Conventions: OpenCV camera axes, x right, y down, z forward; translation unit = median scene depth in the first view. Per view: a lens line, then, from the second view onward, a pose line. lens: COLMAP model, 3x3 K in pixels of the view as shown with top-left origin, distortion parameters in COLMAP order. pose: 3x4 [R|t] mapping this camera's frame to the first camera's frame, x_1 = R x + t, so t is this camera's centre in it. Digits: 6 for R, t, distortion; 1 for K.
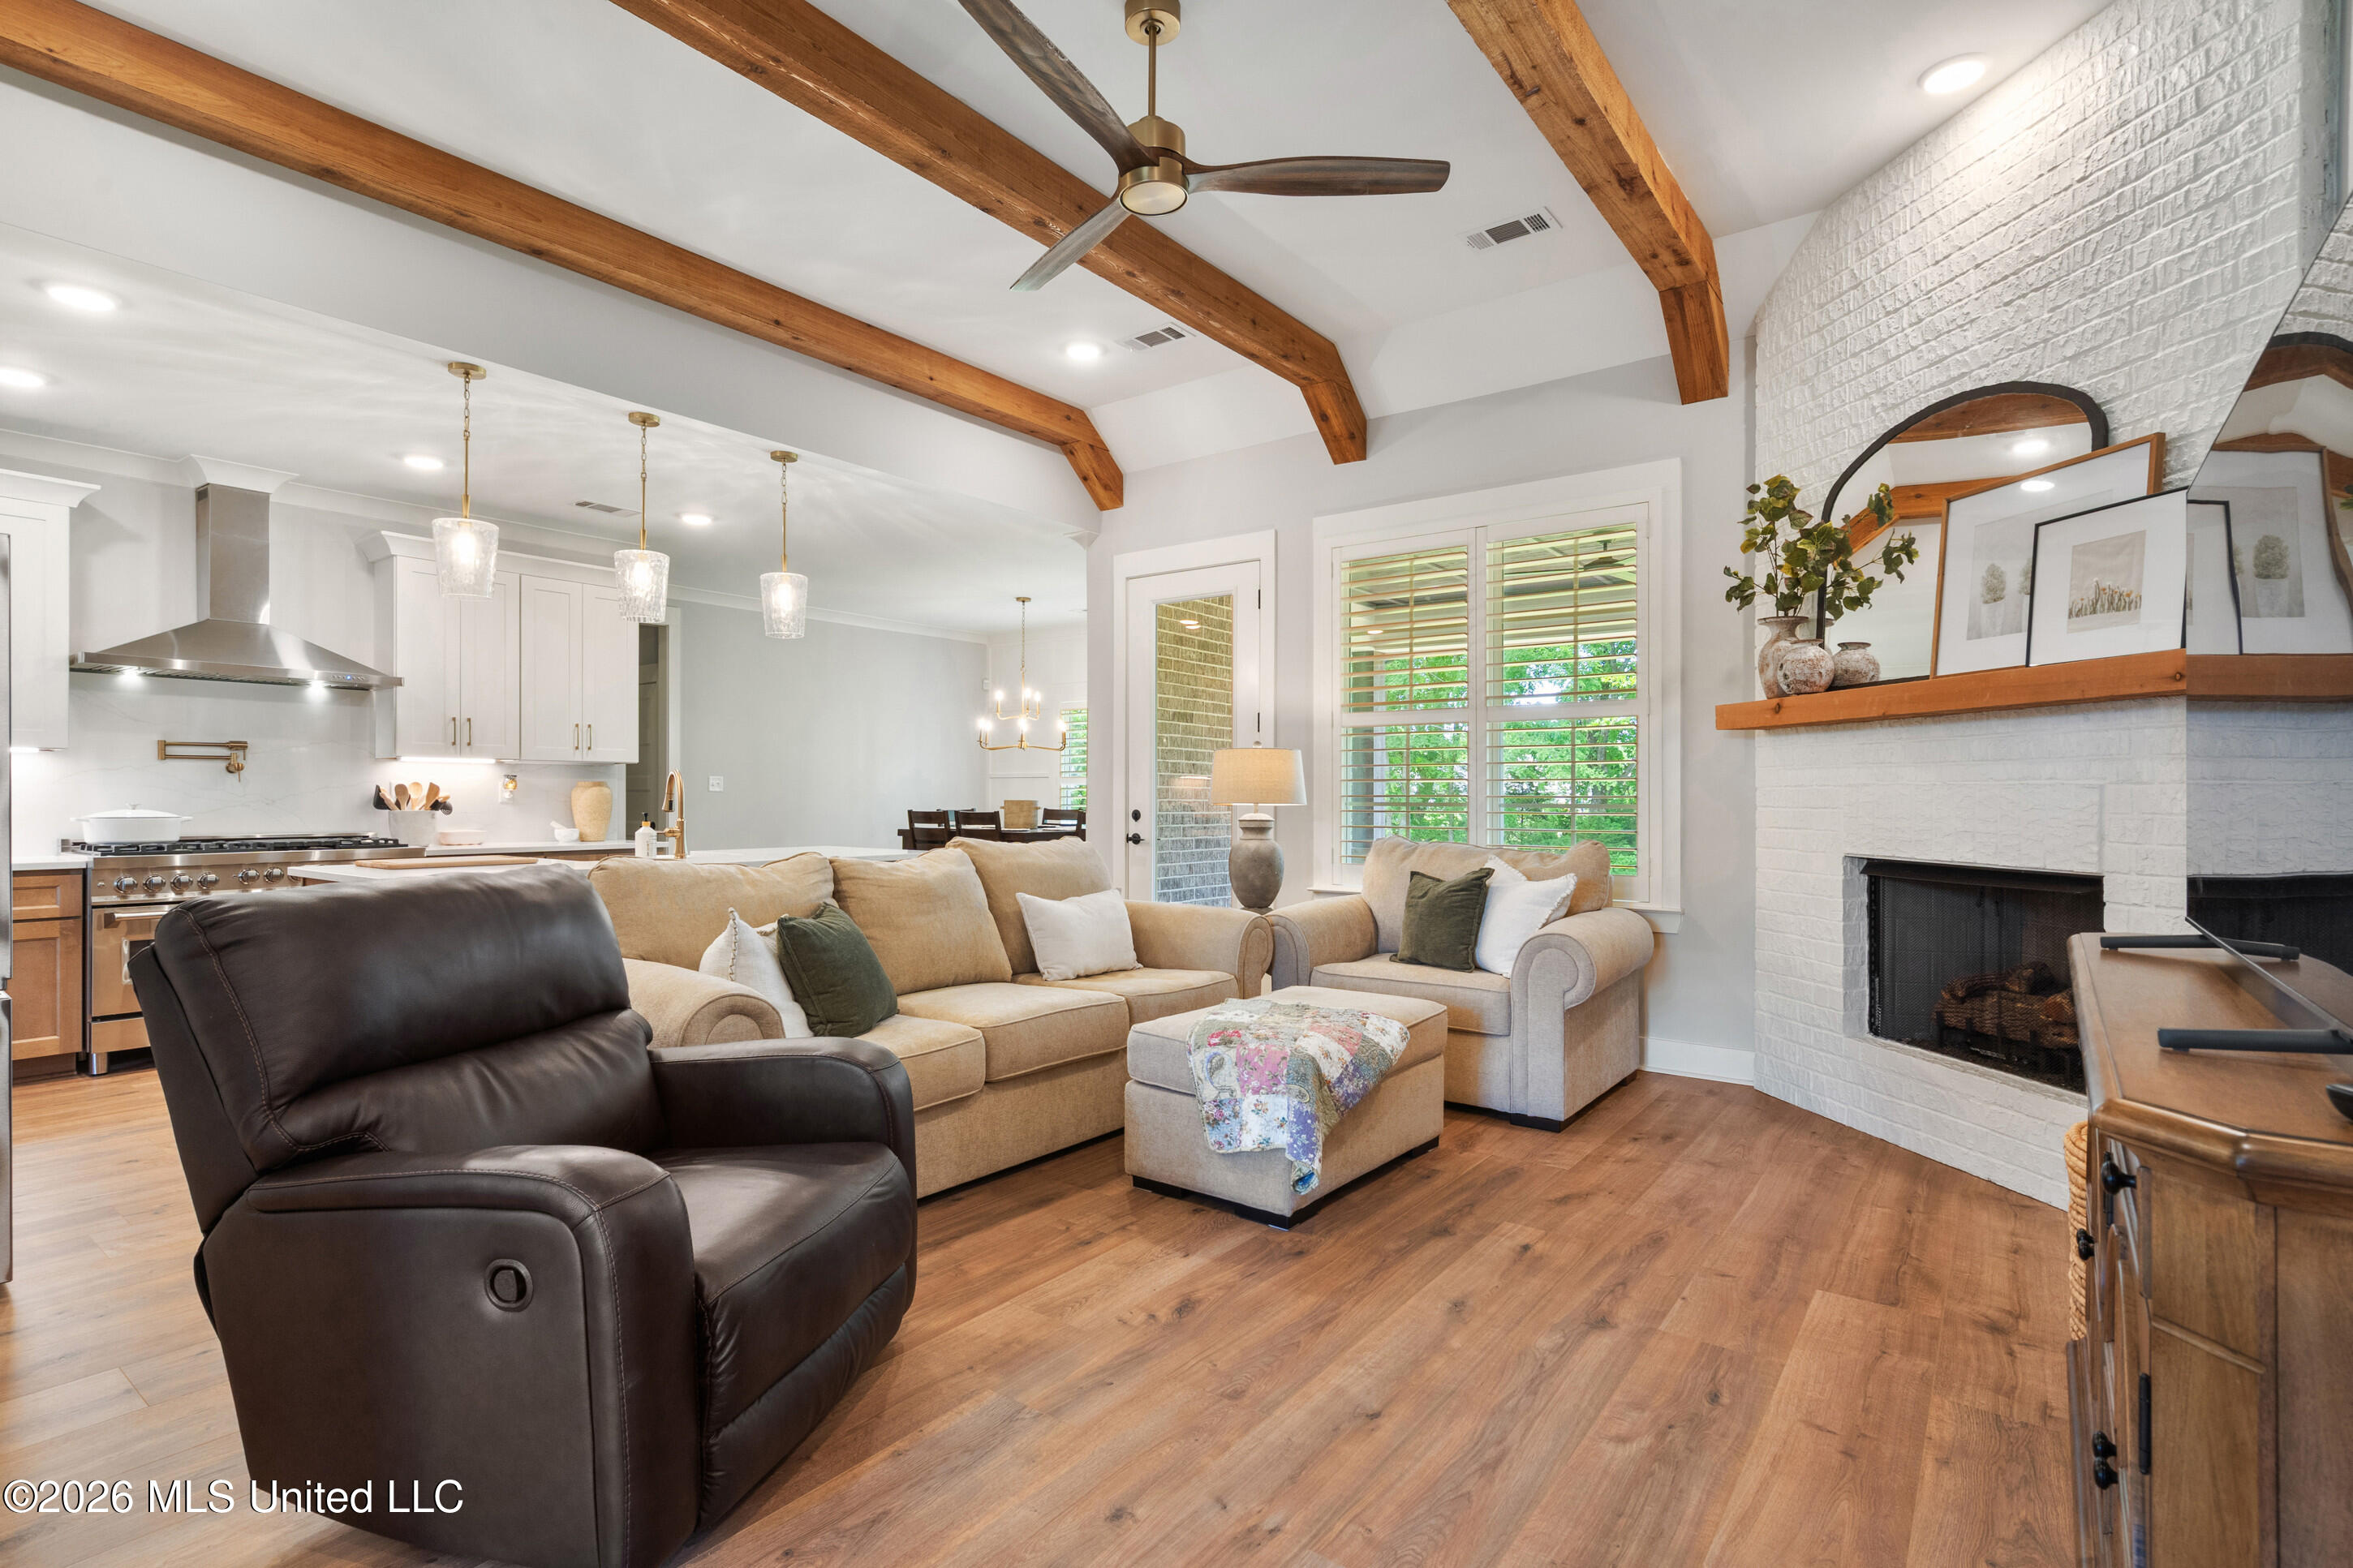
lens RADIAL K [[1135.9, 0, 1164.3], [0, 1135.9, 791.2], [0, 0, 1]] dist [0.001389, 0.001191]
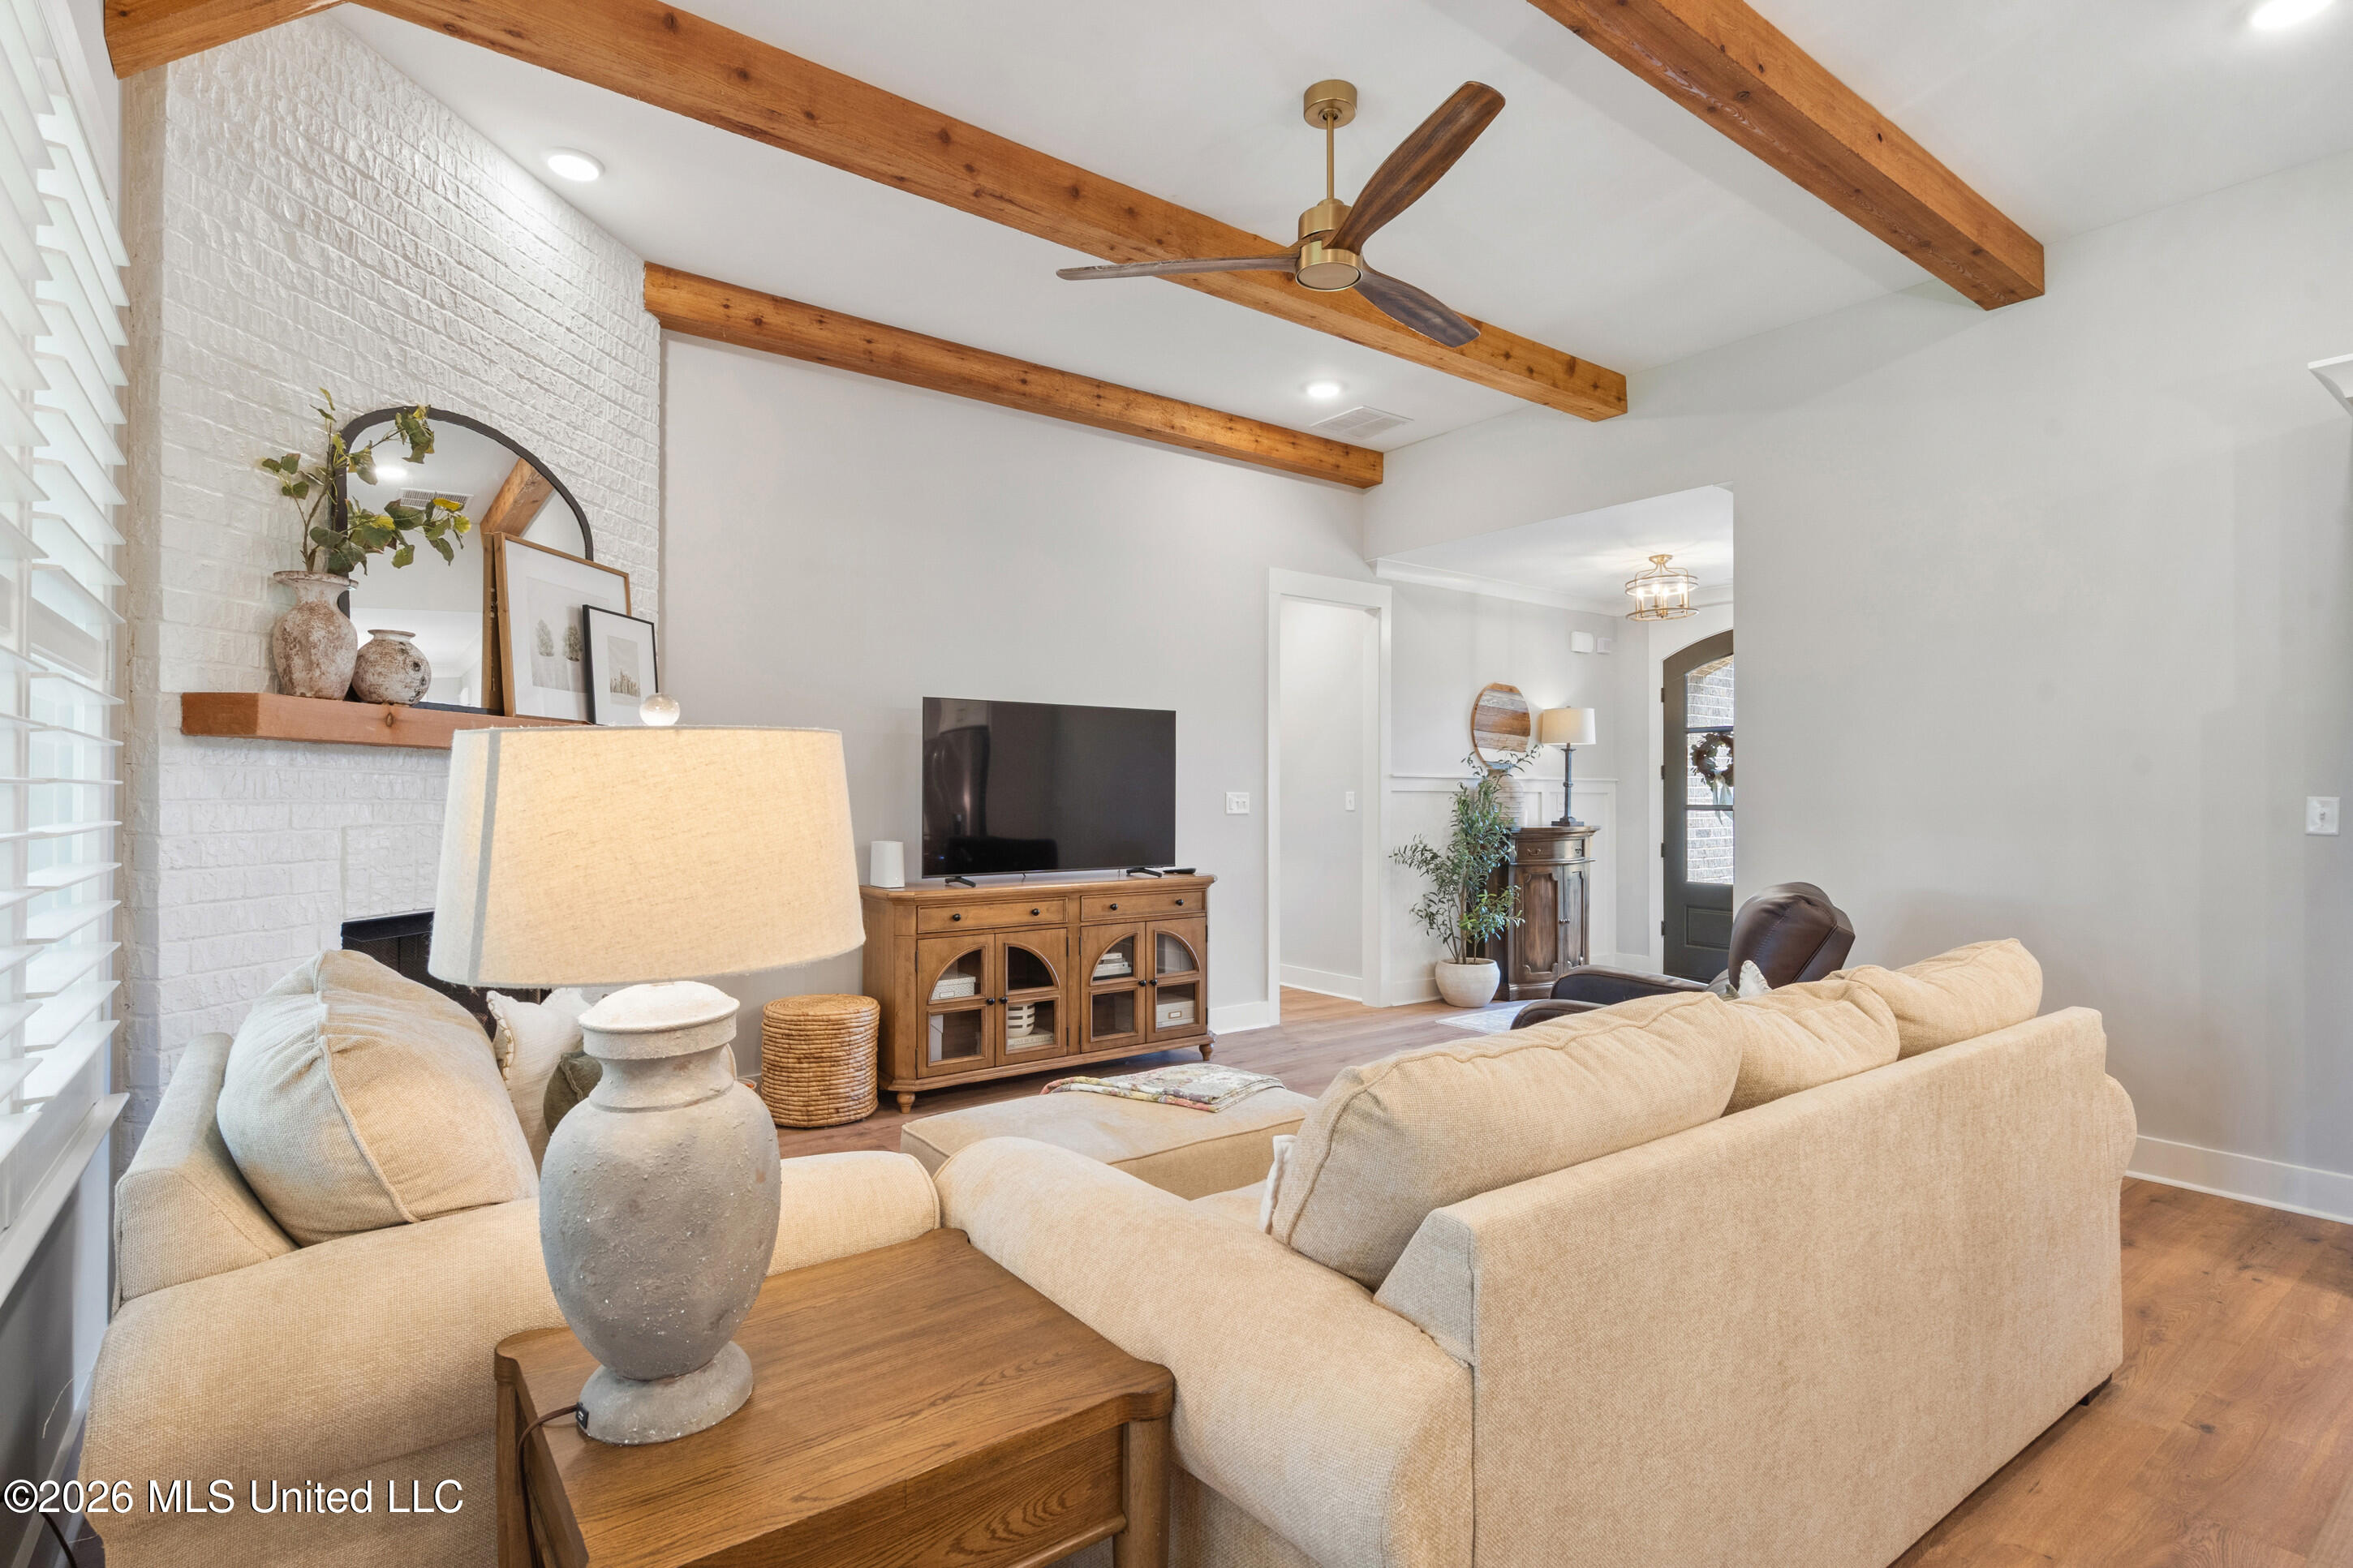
lens RADIAL K [[1135.9, 0, 1169.8], [0, 1135.9, 787.0], [0, 0, 1]] dist [0.001389, 0.001191]
pose [[-0.961915, -0.005918, 0.273286, -0.137343], [-0.008469, 0.999931, -0.008156, -0.034452], [-0.273219, -0.010159, -0.961898, 1.766248]]
